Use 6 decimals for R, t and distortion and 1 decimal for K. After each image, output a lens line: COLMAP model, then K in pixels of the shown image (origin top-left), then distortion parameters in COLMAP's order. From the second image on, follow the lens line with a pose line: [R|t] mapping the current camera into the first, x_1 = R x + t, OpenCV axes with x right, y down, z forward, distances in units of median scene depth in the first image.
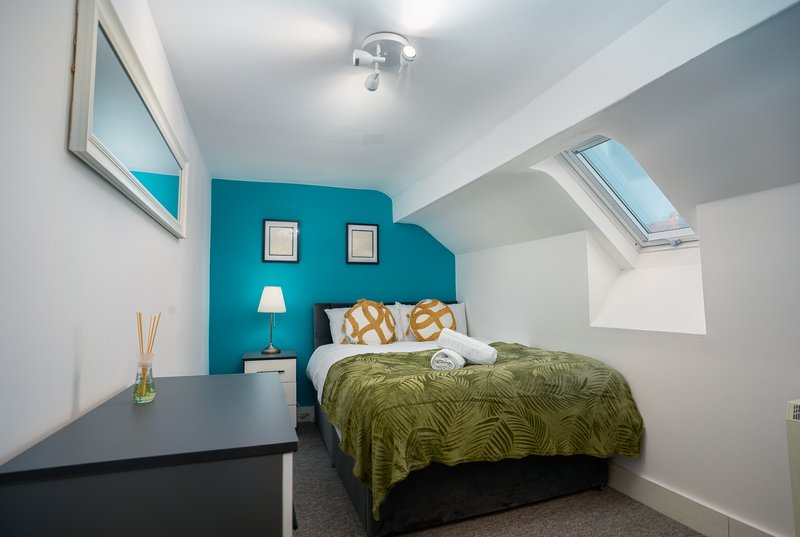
lens RADIAL K [[430.2, 0, 400.0], [0, 430.2, 268.5], [0, 0, 1]] dist [-0.034734, 0.000340]
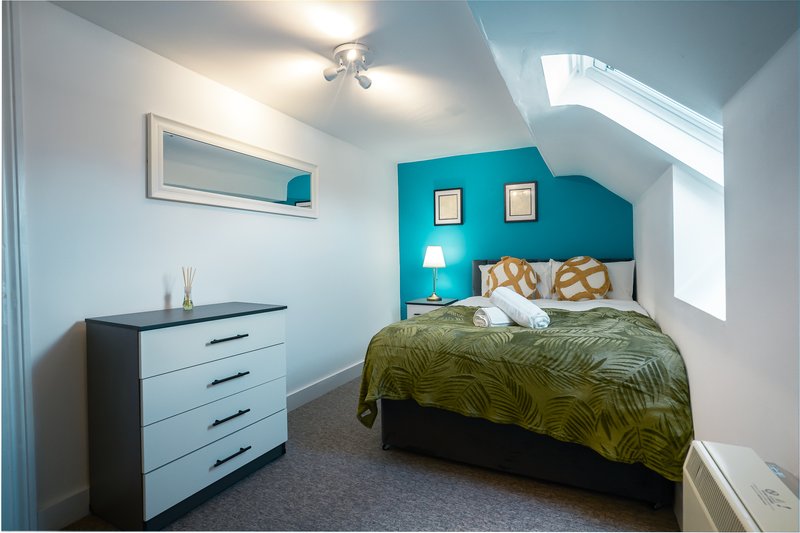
lens RADIAL K [[390.8, 0, 380.7], [0, 390.8, 267.2], [0, 0, 1]] dist [-0.077569, 0.038779]
pose [[0.657622, 0.021423, -0.753043, 0.554196], [0.057833, 0.995210, 0.078816, 0.007285], [0.751125, -0.095382, 0.653233, 0.195511]]
